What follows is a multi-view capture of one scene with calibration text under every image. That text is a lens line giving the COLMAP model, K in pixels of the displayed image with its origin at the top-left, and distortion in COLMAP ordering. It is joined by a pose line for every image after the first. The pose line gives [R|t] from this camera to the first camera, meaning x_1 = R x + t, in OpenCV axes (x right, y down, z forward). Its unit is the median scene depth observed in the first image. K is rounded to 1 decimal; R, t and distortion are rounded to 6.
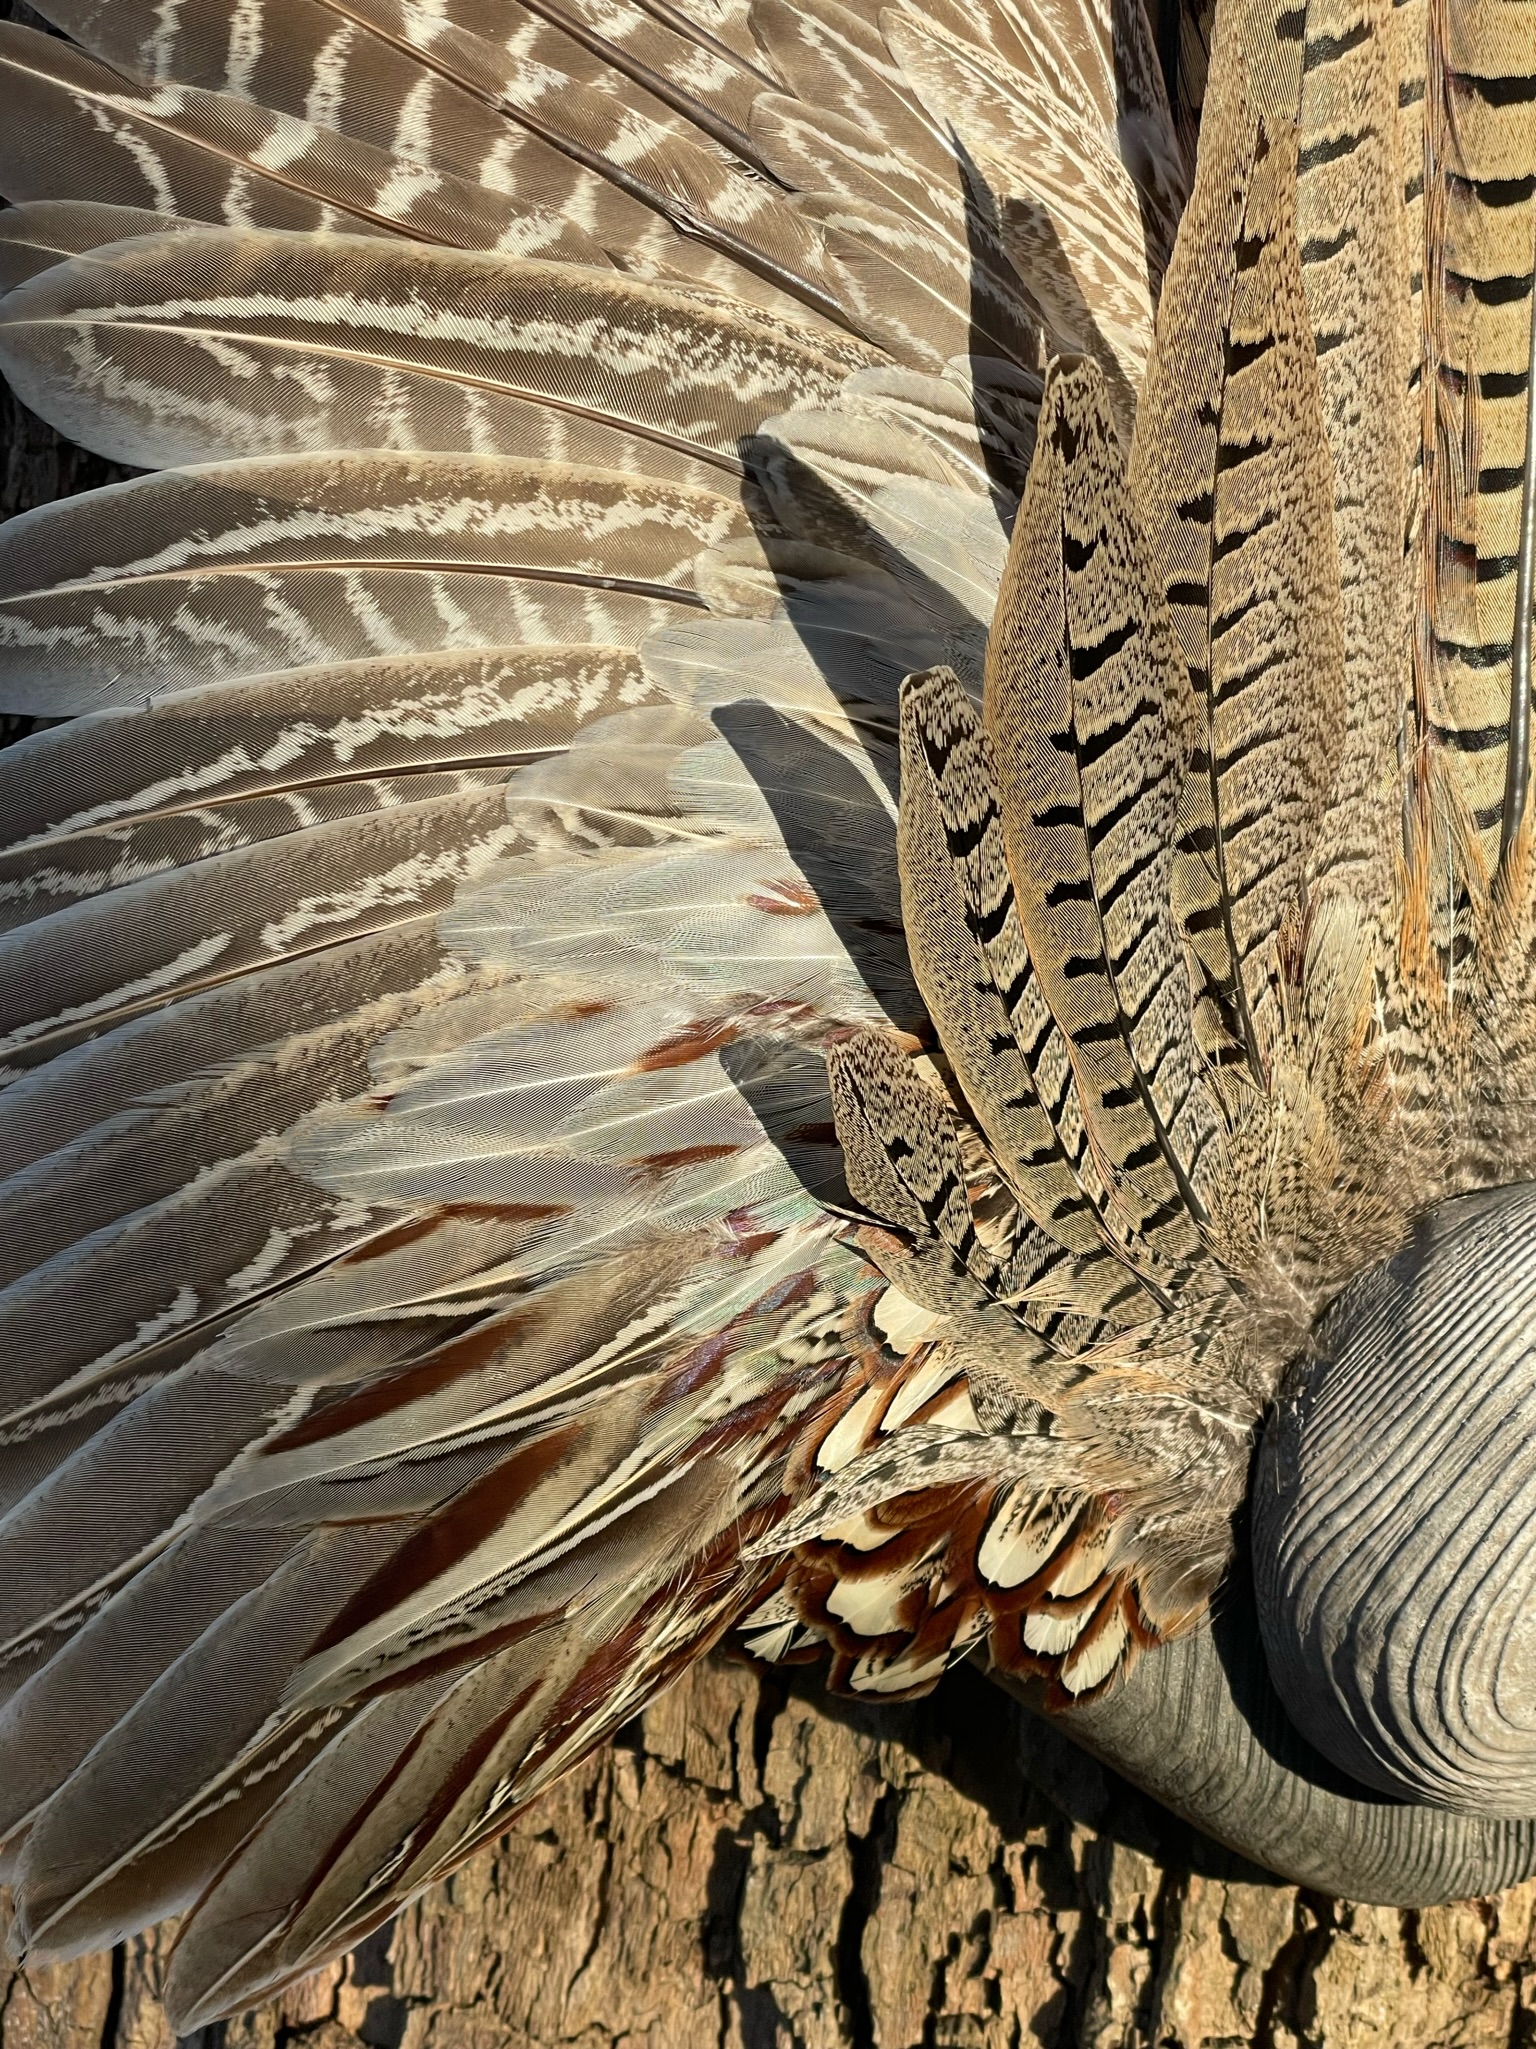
lens RADIAL K [[3507.4, 0, 770.7], [0, 3507.4, 1003.8], [0, 0, 1]] dist [0.086793, 0.000000]
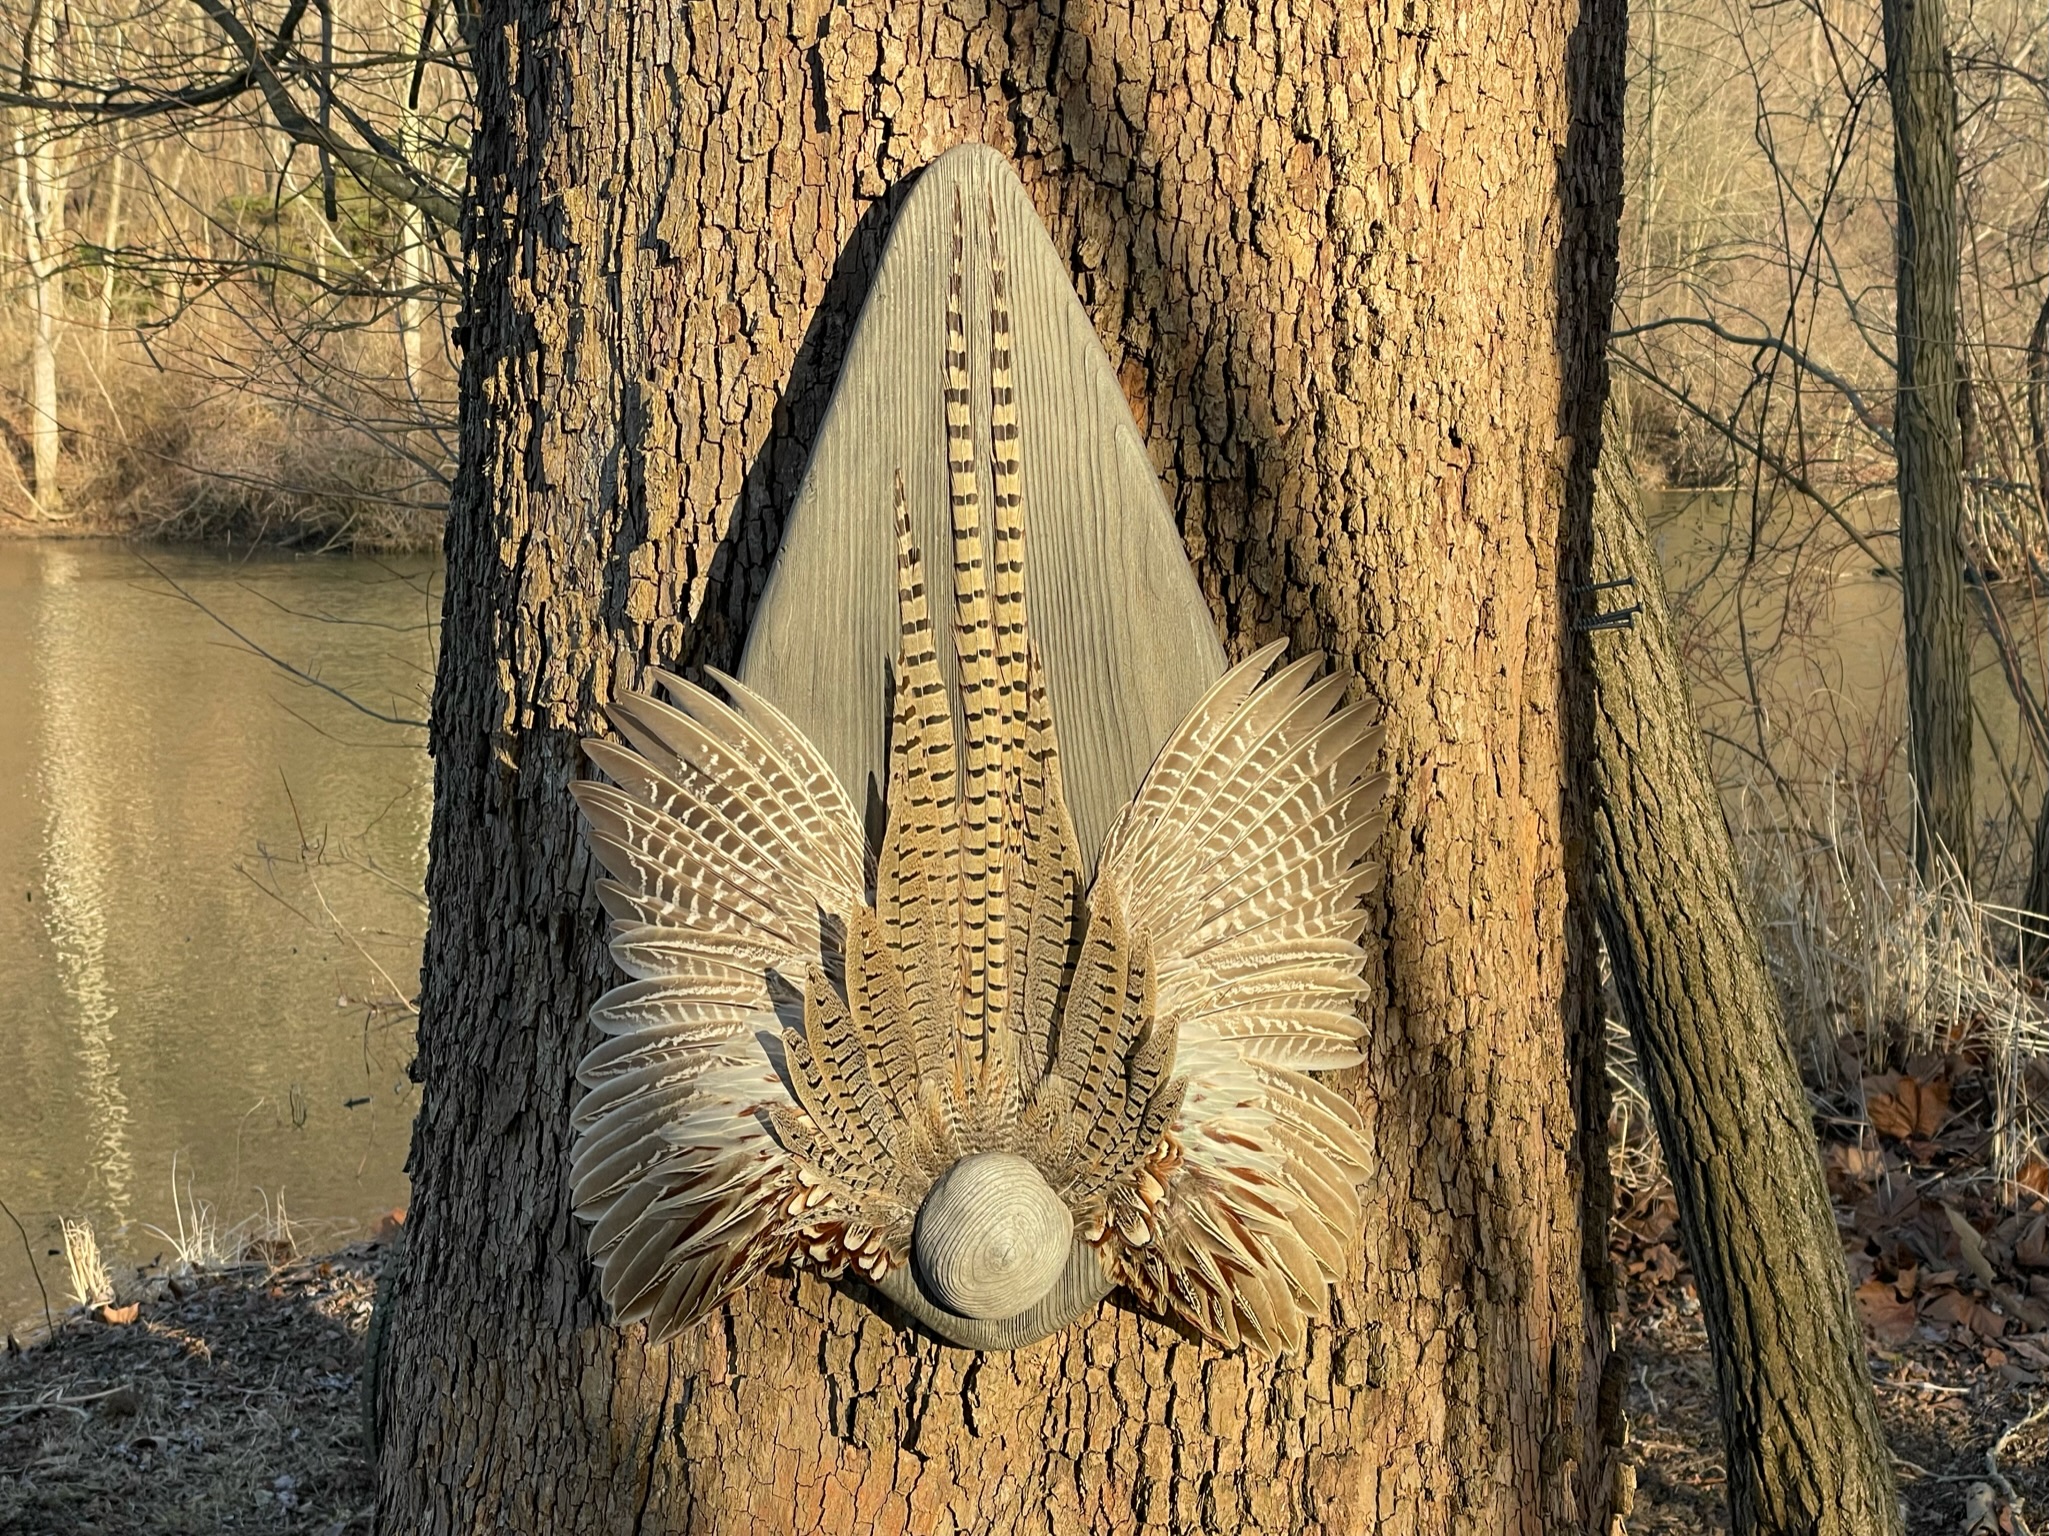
lens RADIAL K [[3507.4, 0, 1020.1], [0, 3507.4, 773.9], [0, 0, 1]] dist [0.086793, 0.000000]
pose [[0.958741, -0.006970, -0.284196, 1.525337], [-0.018843, 0.995943, -0.087995, -0.027647], [0.283657, 0.089720, 0.954719, -3.080601]]
